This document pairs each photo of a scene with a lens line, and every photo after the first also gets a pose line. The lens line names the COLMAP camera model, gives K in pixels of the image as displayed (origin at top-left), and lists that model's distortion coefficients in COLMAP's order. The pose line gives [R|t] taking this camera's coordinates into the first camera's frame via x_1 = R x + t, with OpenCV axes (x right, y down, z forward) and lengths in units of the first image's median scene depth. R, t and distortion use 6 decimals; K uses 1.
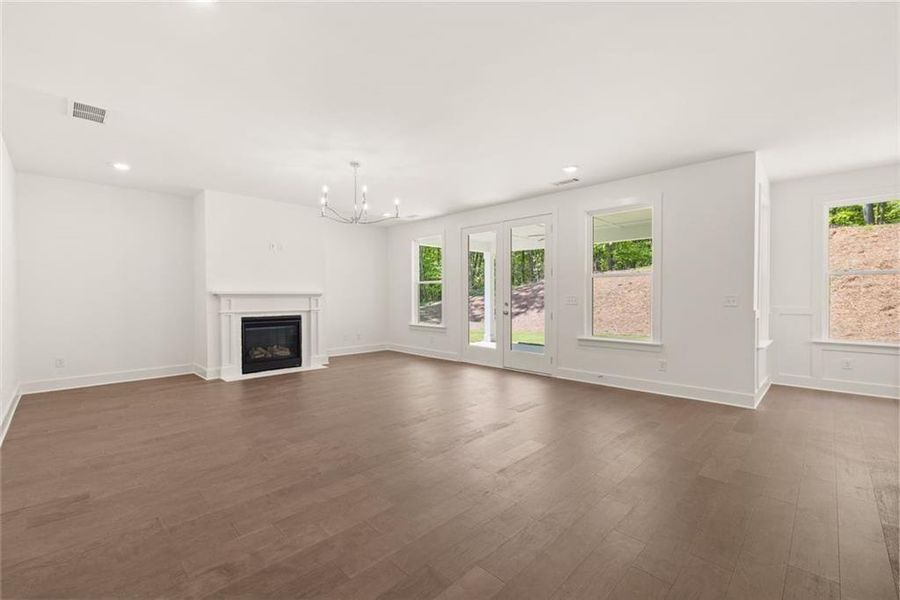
lens RADIAL K [[385.8, 0, 445.0], [0, 385.8, 304.0], [0, 0, 1]] dist [0.000157, 0.000024]
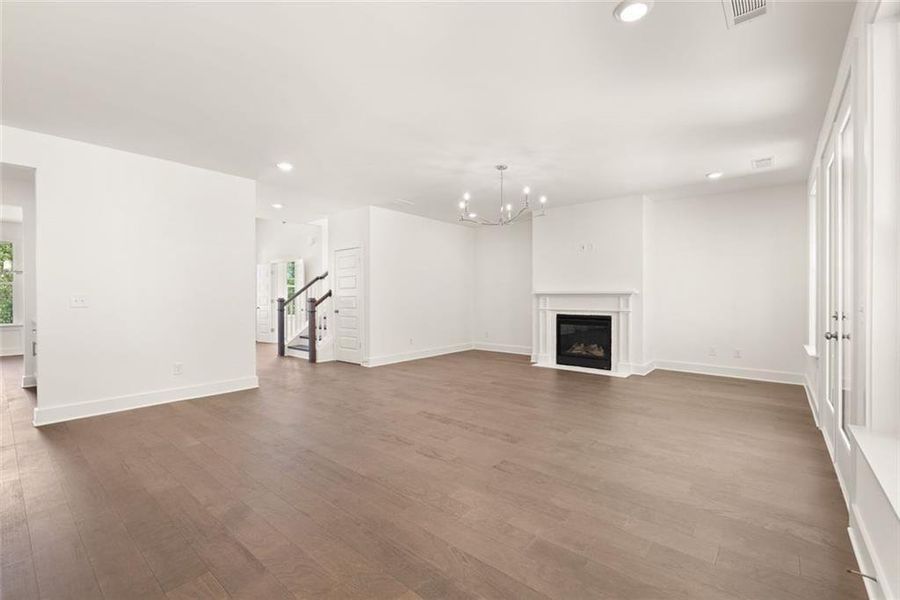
lens RADIAL K [[388.0, 0, 451.4], [0, 388.0, 298.9], [0, 0, 1]] dist [-0.001307, -0.000296]
pose [[0.099622, 0.010118, -0.994974, 0.532030], [-0.022788, 0.999709, 0.007885, -0.011073], [0.994764, 0.021888, 0.099824, 0.522463]]
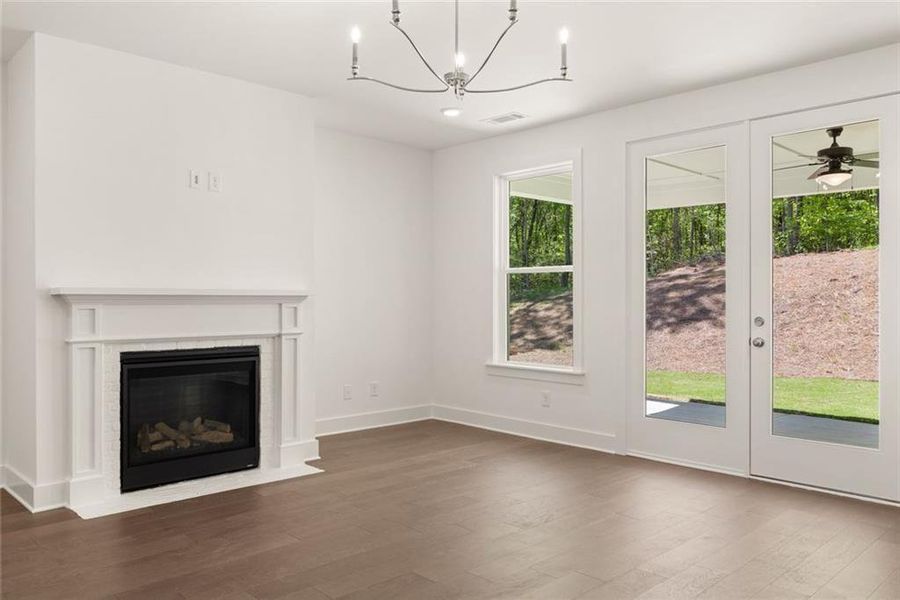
lens RADIAL K [[690.8, 0, 450.0], [0, 690.8, 304.0], [0, 0, 1]] dist [0.003233, -0.003781]
pose [[0.999795, 0.002868, -0.020059, -0.152217], [-0.003193, 0.999864, -0.016177, -0.005018], [0.020009, 0.016238, 0.999668, 0.254720]]
